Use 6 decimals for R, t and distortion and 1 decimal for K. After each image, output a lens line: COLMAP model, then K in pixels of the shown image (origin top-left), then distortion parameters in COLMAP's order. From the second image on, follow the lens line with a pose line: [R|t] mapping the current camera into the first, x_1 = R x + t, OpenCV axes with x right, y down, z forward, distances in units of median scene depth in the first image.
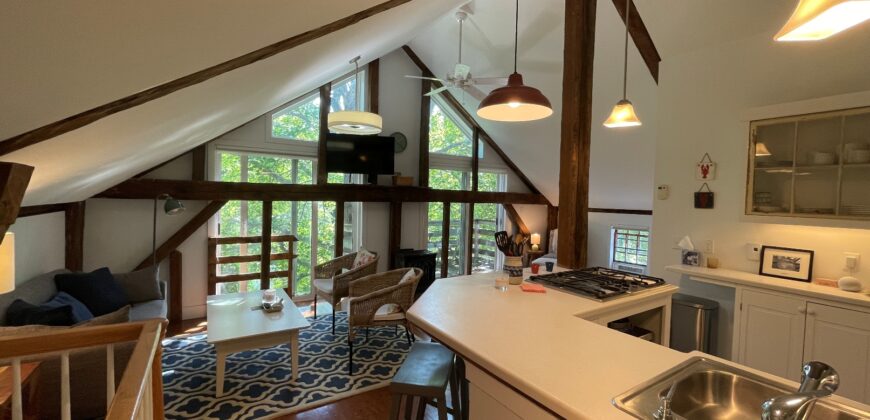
lens RADIAL K [[352.0, 0, 434.2], [0, 352.0, 207.3], [0, 0, 1]] dist [-0.001812, -0.000438]
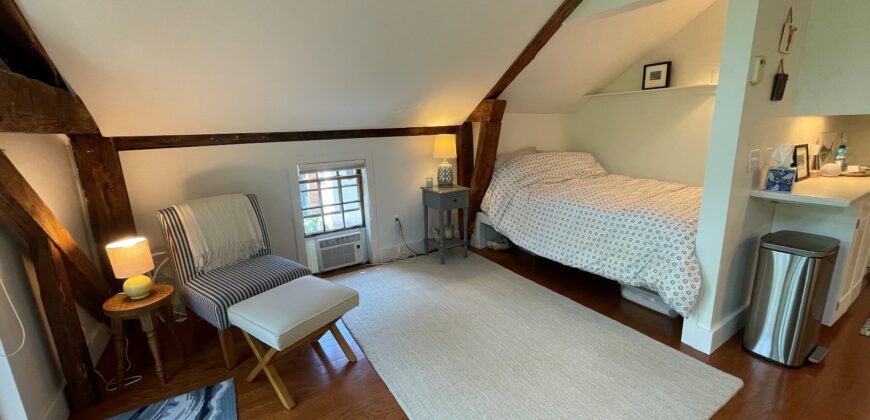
lens RADIAL K [[352.0, 0, 434.2], [0, 352.0, 207.3], [0, 0, 1]] dist [-0.001812, -0.000438]
pose [[0.035467, -0.248088, 0.968088, 0.080586], [0.061503, 0.967403, 0.245660, -0.005243], [-0.997477, 0.050828, 0.049569, 1.816864]]
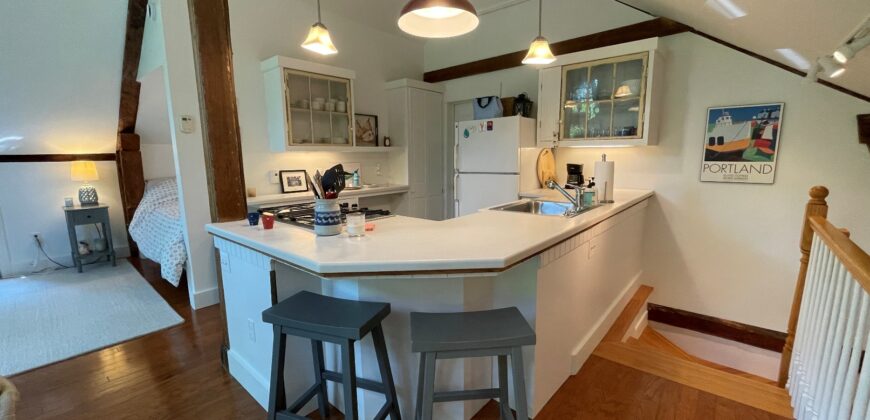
lens RADIAL K [[352.0, 0, 434.2], [0, 352.0, 207.3], [0, 0, 1]] dist [-0.001812, -0.000438]
pose [[-0.264937, -0.169880, 0.949183, -0.451976], [0.031471, 0.982311, 0.184593, 0.021181], [-0.963752, 0.078777, -0.254905, 0.802120]]
